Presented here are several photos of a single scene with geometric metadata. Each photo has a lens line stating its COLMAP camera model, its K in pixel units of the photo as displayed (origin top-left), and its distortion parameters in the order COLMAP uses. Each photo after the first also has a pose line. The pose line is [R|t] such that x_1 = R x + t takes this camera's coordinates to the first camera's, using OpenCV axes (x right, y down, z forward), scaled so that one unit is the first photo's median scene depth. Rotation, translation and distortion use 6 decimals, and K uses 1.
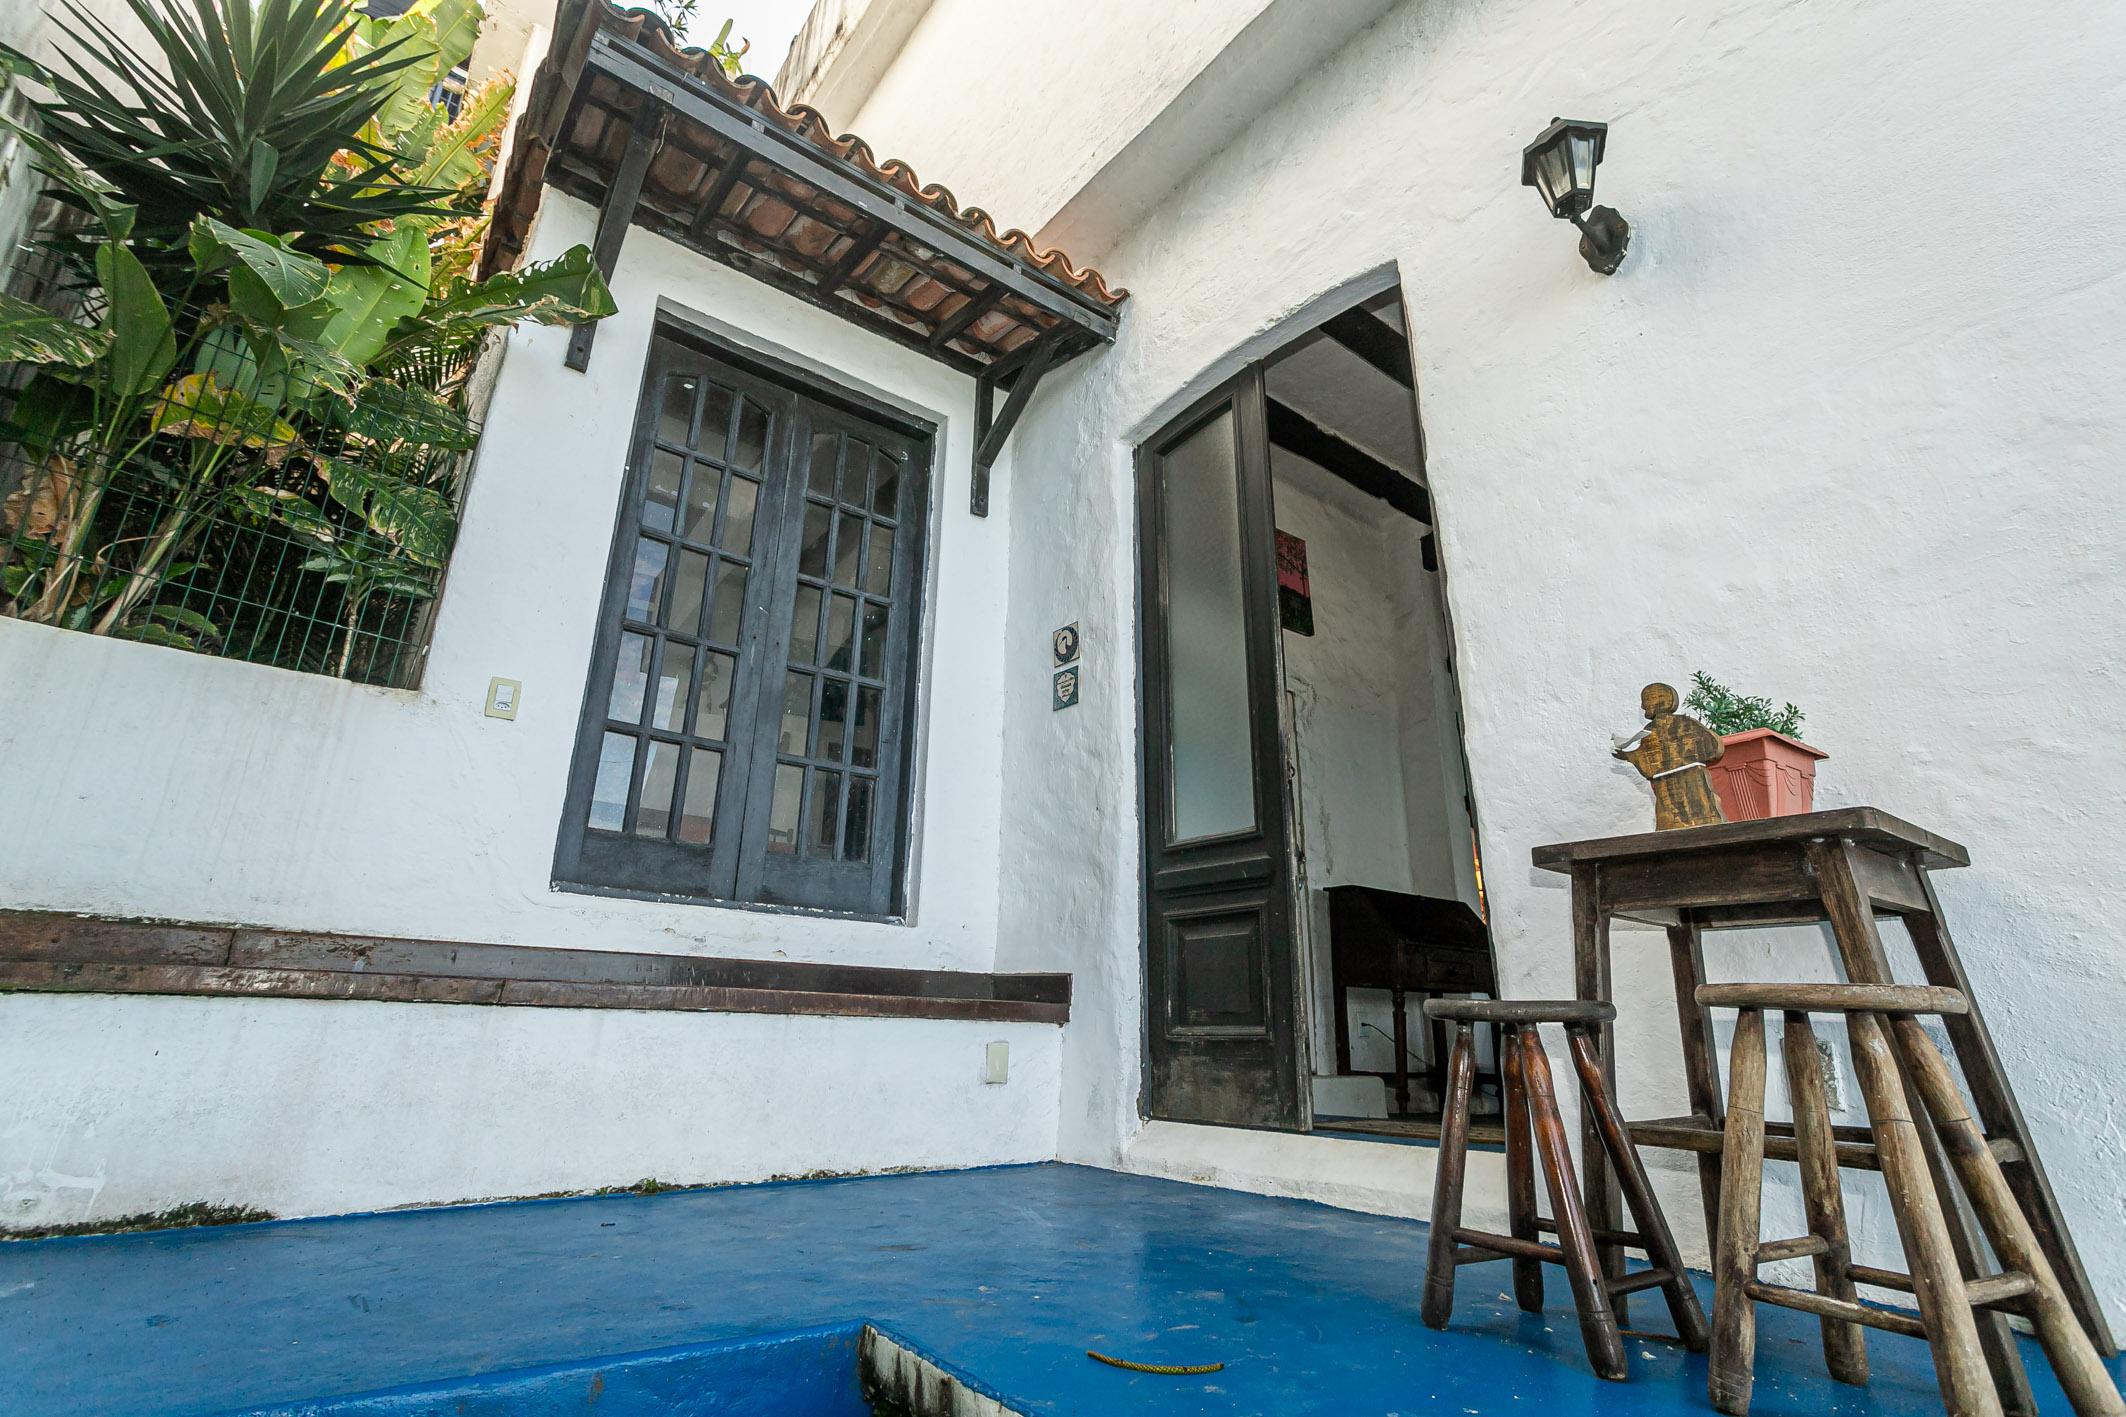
lens RADIAL K [[991.6, 0, 1059.5], [0, 991.6, 700.0], [0, 0, 1]] dist [0.001085, 0.000323]
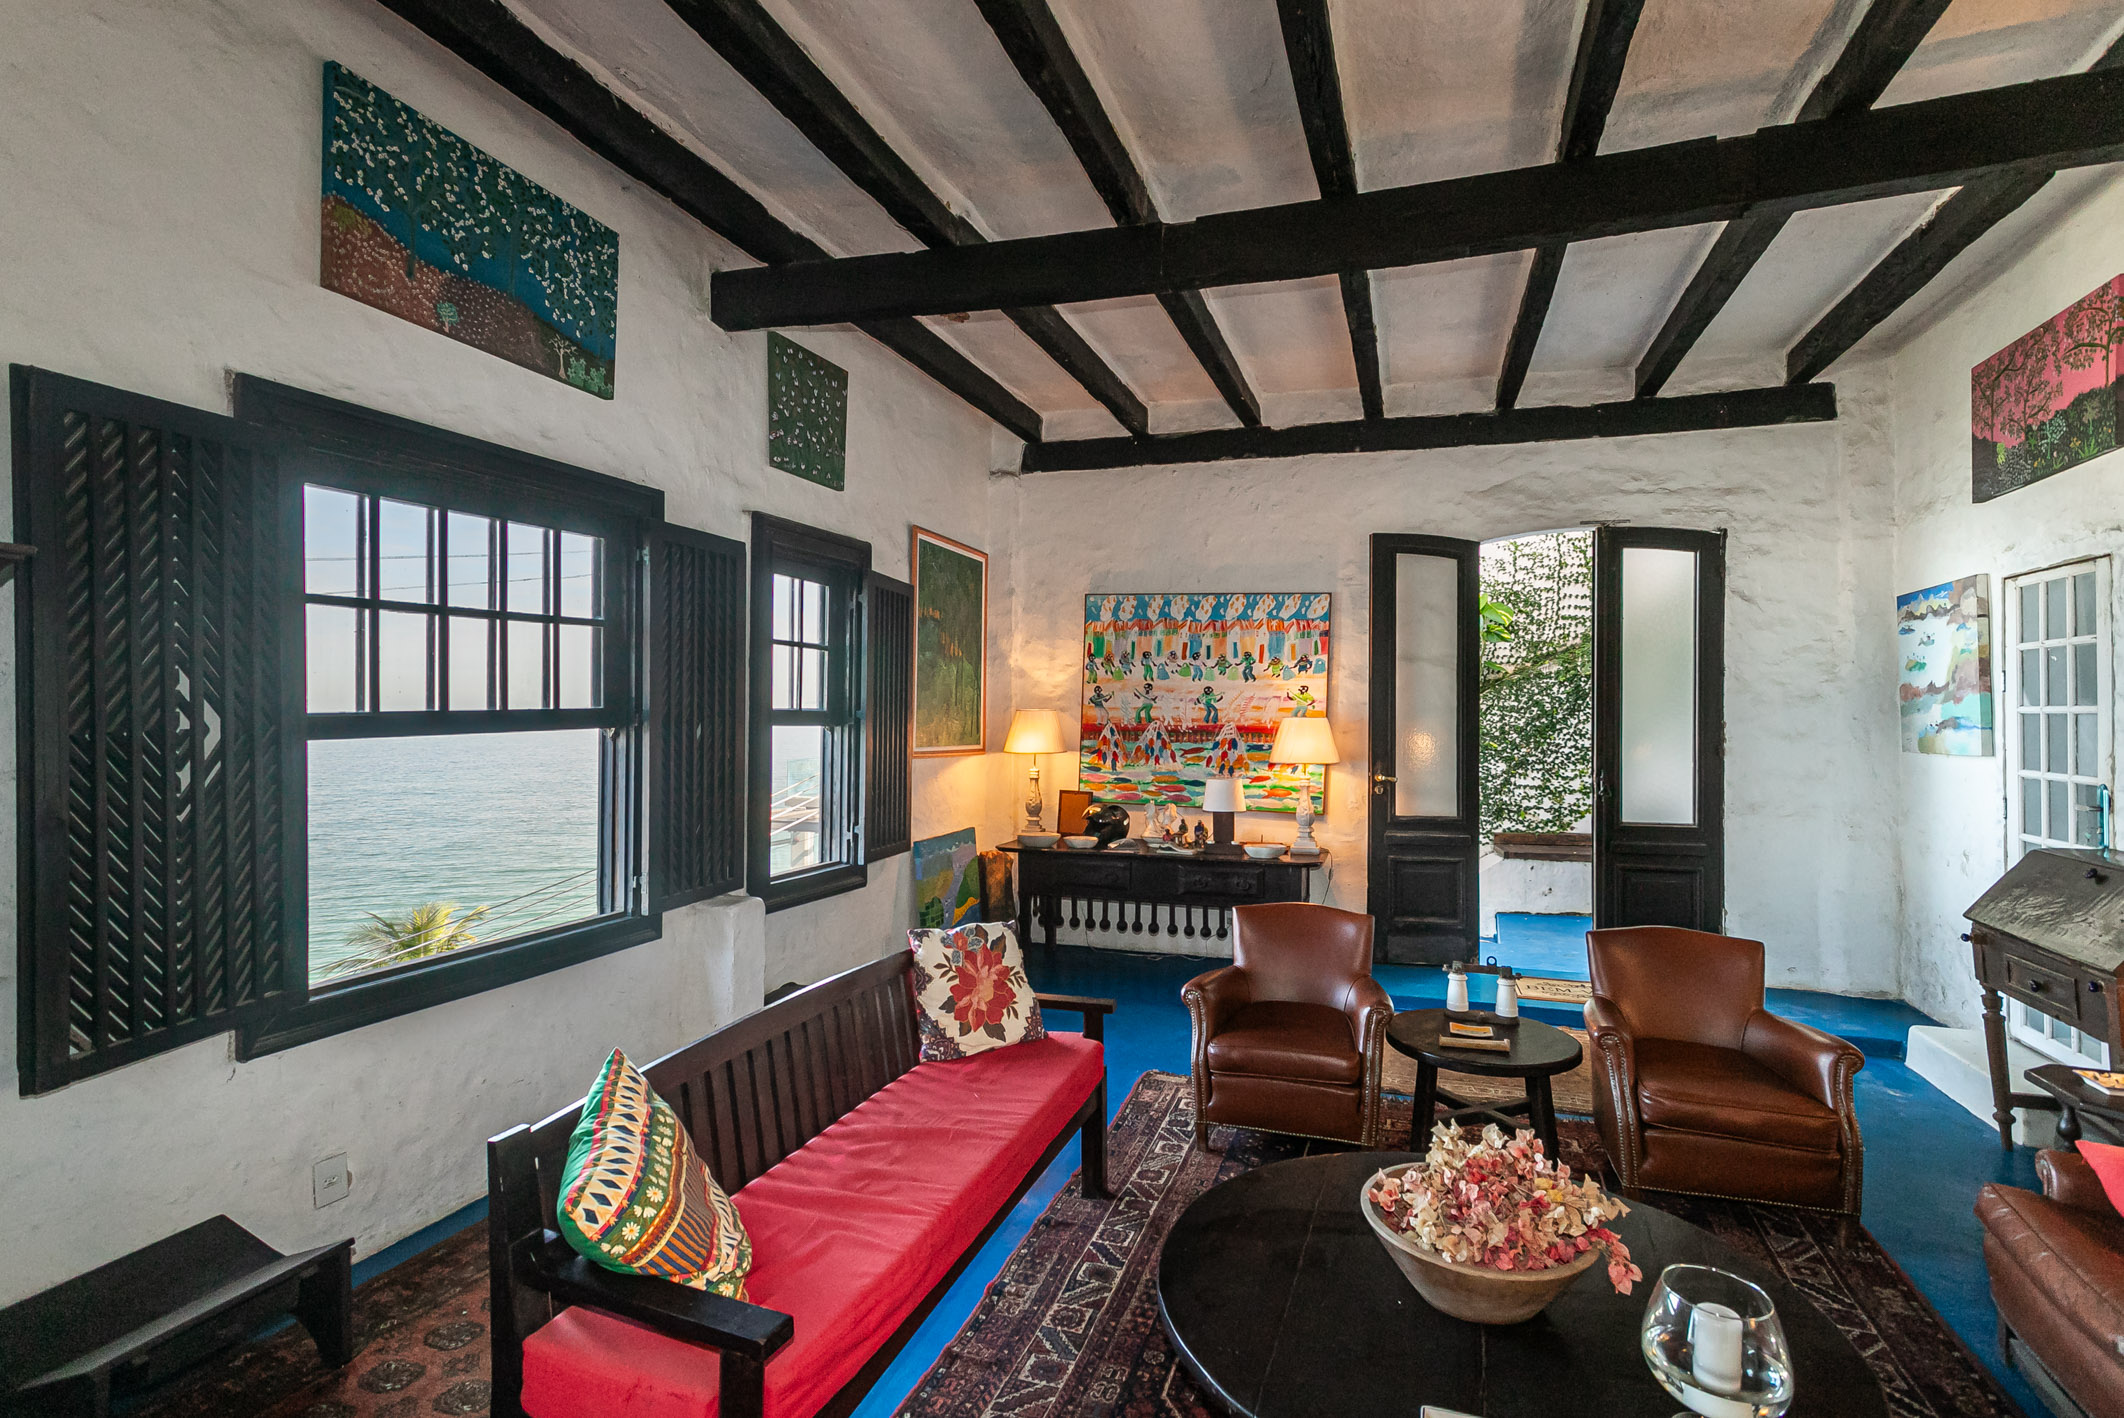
lens RADIAL K [[1020.5, 0, 1065.2], [0, 1020.5, 700.5], [0, 0, 1]] dist [0.011911, 0.001095]
pose [[-0.832689, -0.026081, -0.553127, 1.177427], [0.164015, 0.942451, -0.291350, 0.168312], [0.528894, -0.333325, -0.780491, 1.124850]]
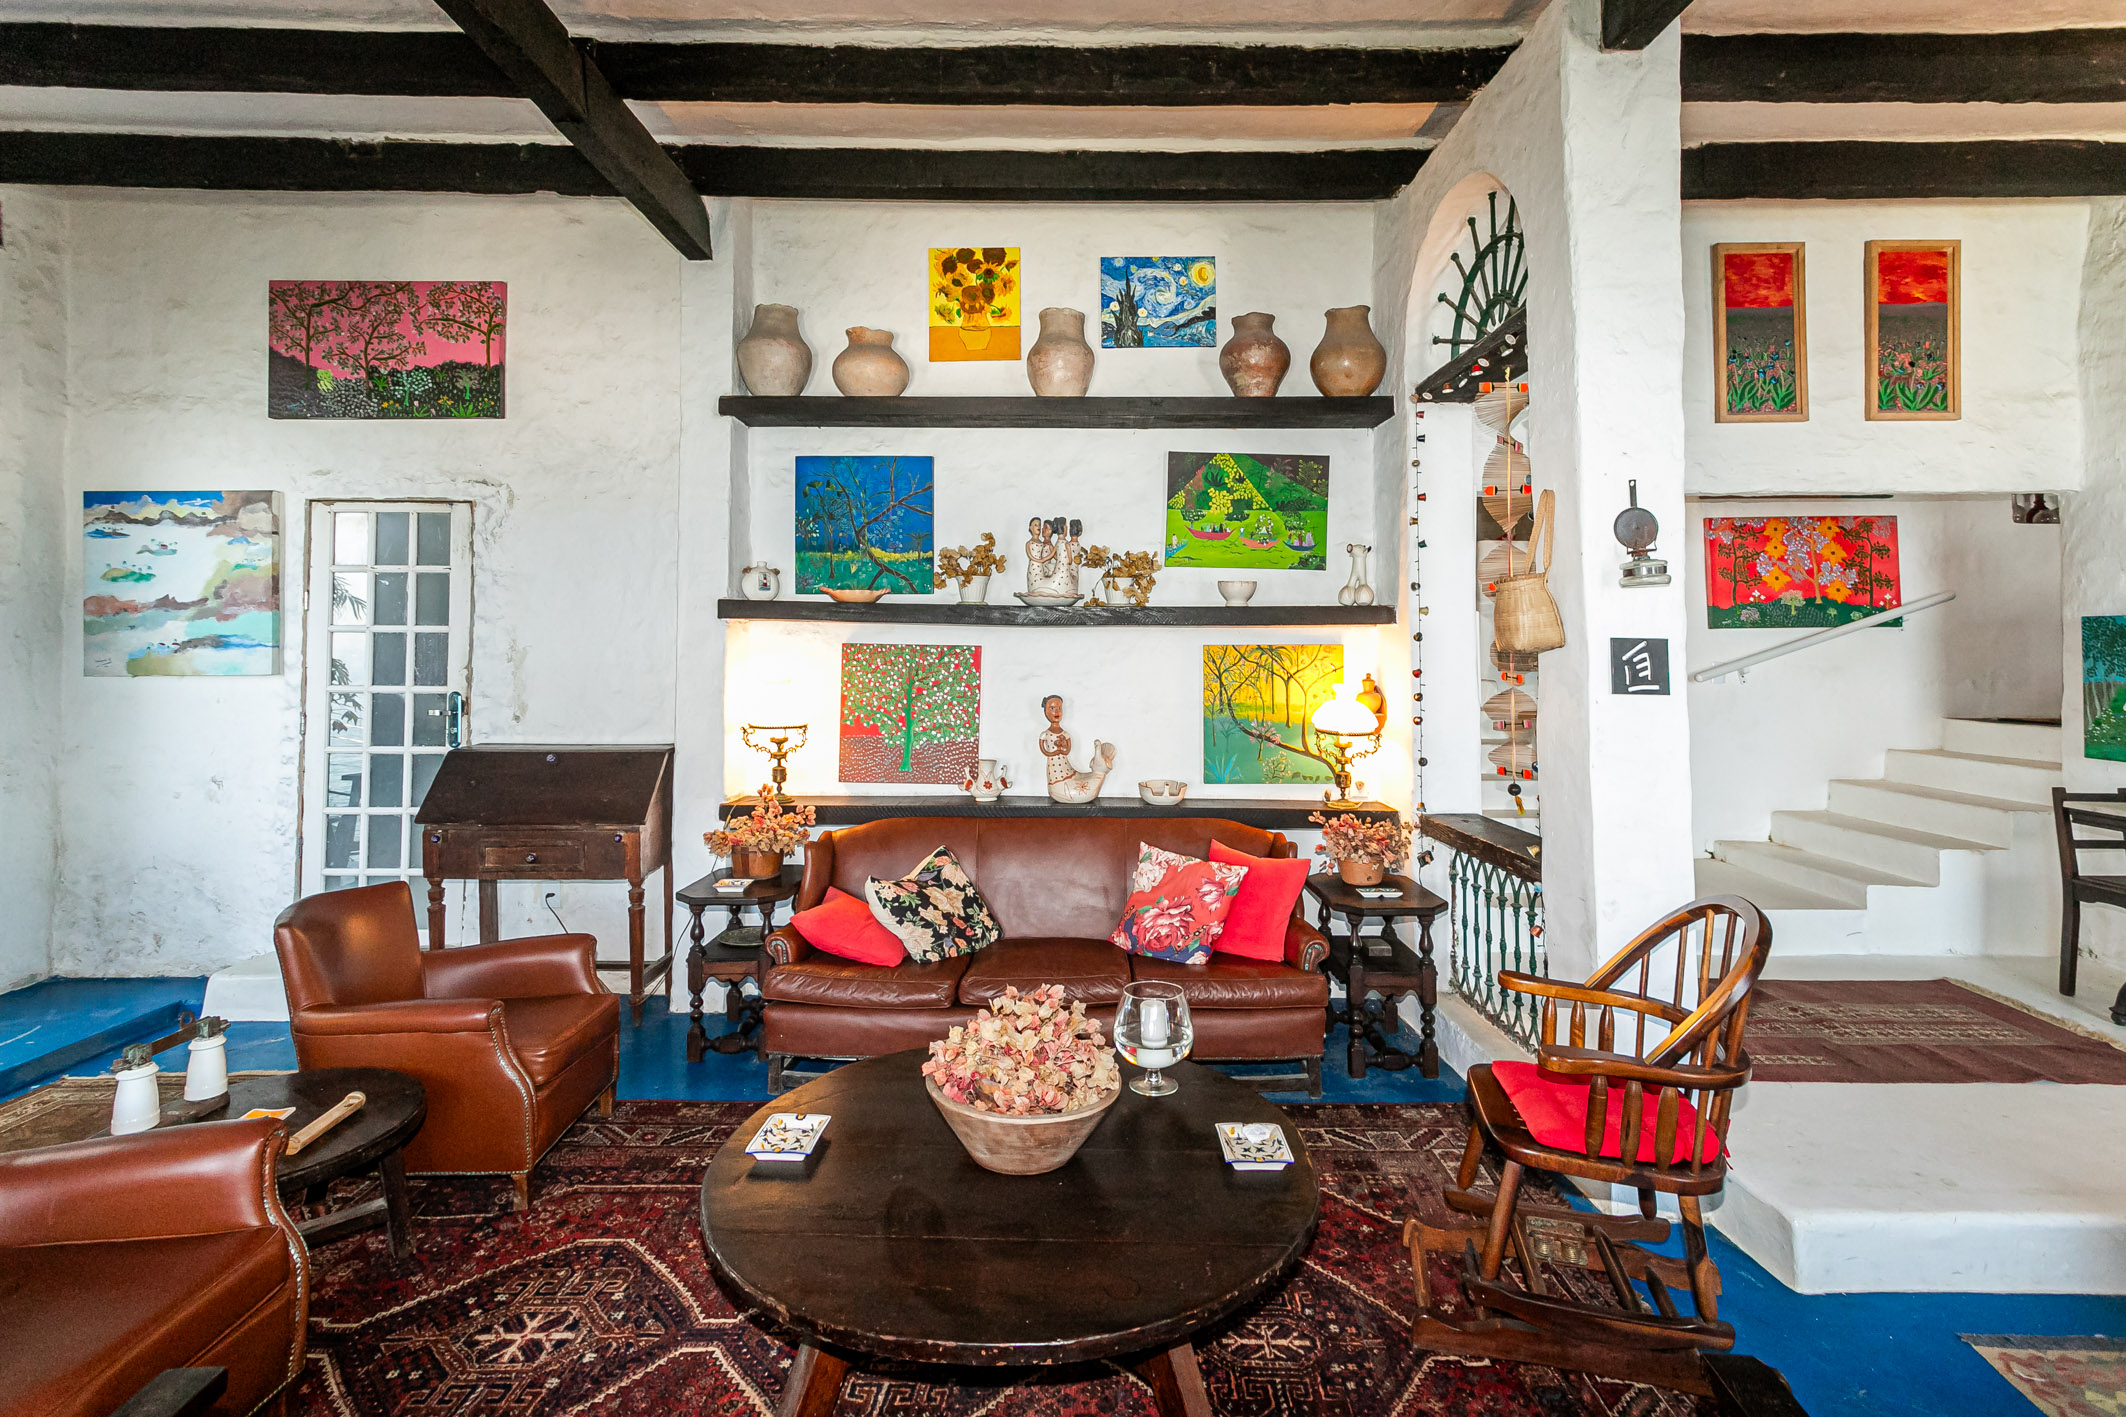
lens RADIAL K [[1022.9, 0, 1065.1], [0, 1022.9, 623.1], [0, 0, 1]] dist [0.017954, -0.000542]
pose [[0.796815, -0.034005, -0.603266, 1.103286], [0.205702, 0.954043, 0.217920, 0.003506], [0.568132, -0.297735, 0.767190, 0.599529]]
